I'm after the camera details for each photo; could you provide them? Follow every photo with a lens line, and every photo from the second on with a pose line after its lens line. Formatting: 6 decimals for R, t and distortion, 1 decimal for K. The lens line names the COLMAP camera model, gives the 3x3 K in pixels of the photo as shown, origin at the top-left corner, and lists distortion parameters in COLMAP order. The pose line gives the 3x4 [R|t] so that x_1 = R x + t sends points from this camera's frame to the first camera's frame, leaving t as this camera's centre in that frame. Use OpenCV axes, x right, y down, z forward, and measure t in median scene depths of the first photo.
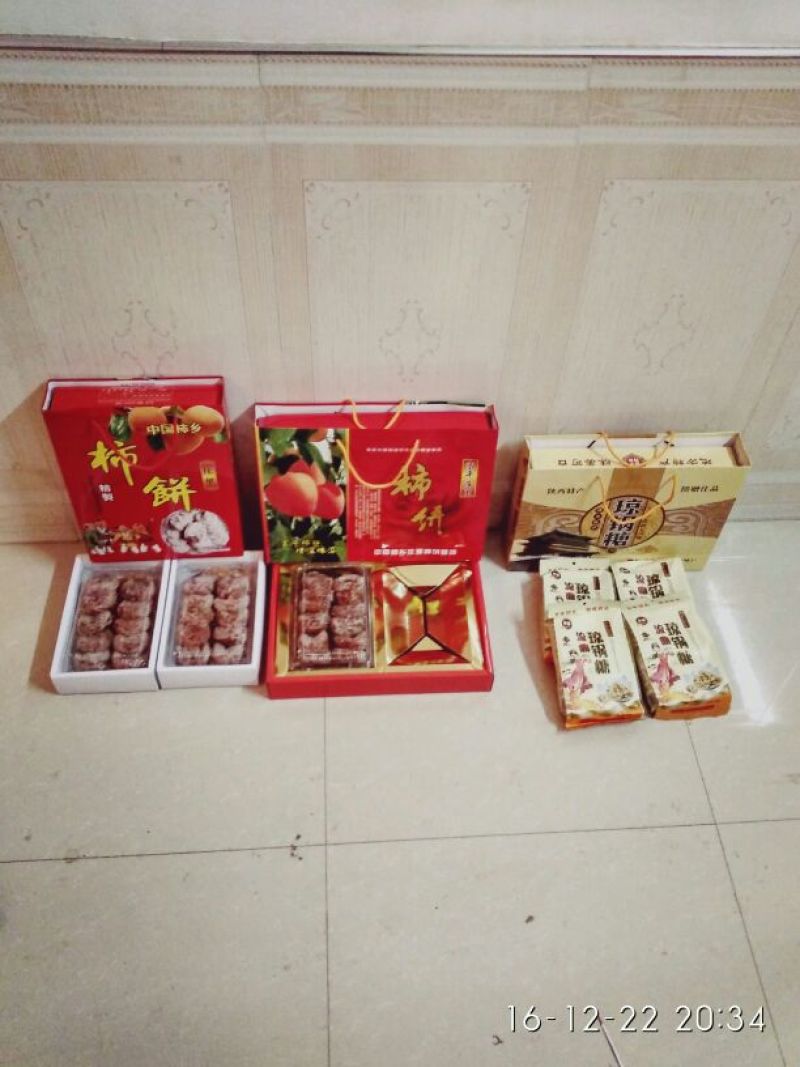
lens RADIAL K [[954.6, 0, 400.0], [0, 954.6, 533.5], [0, 0, 1]] dist [0.173276, -0.277528]
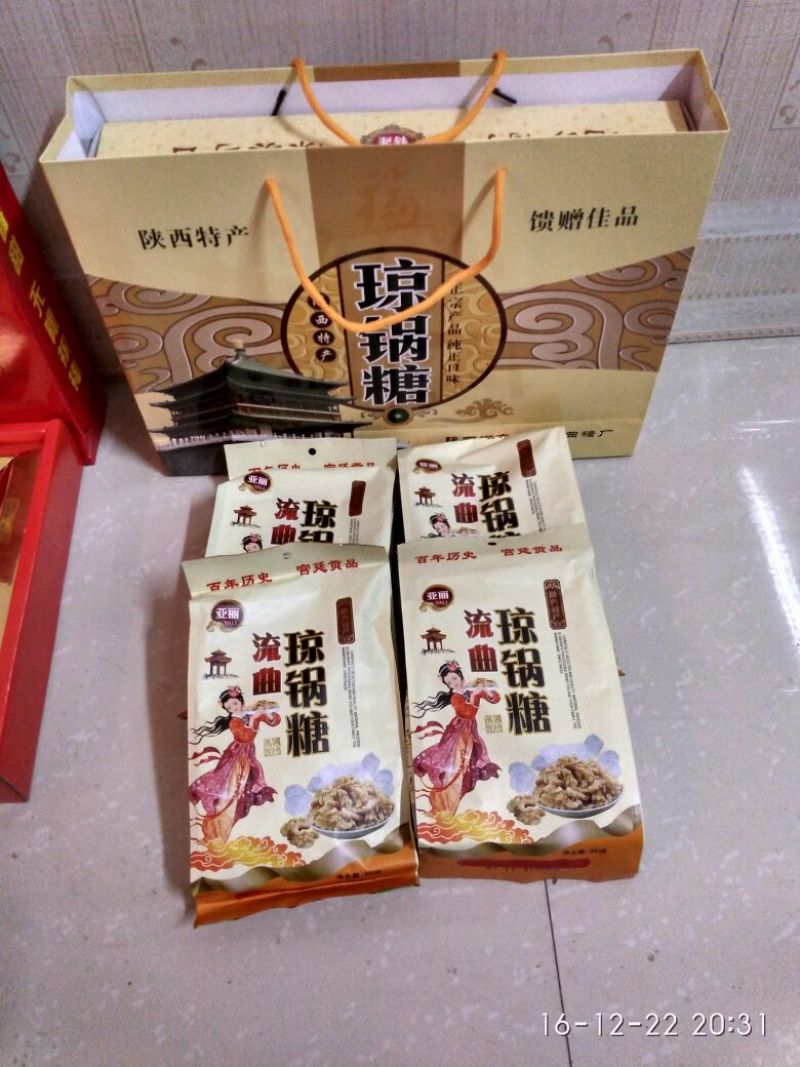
lens RADIAL K [[954.6, 0, 400.0], [0, 954.6, 533.5], [0, 0, 1]] dist [0.173276, -0.277528]
pose [[0.998055, -0.028826, -0.055280, 0.248903], [0.034007, 0.994878, 0.095194, 0.029203], [0.052252, -0.096888, 0.993923, 0.612544]]
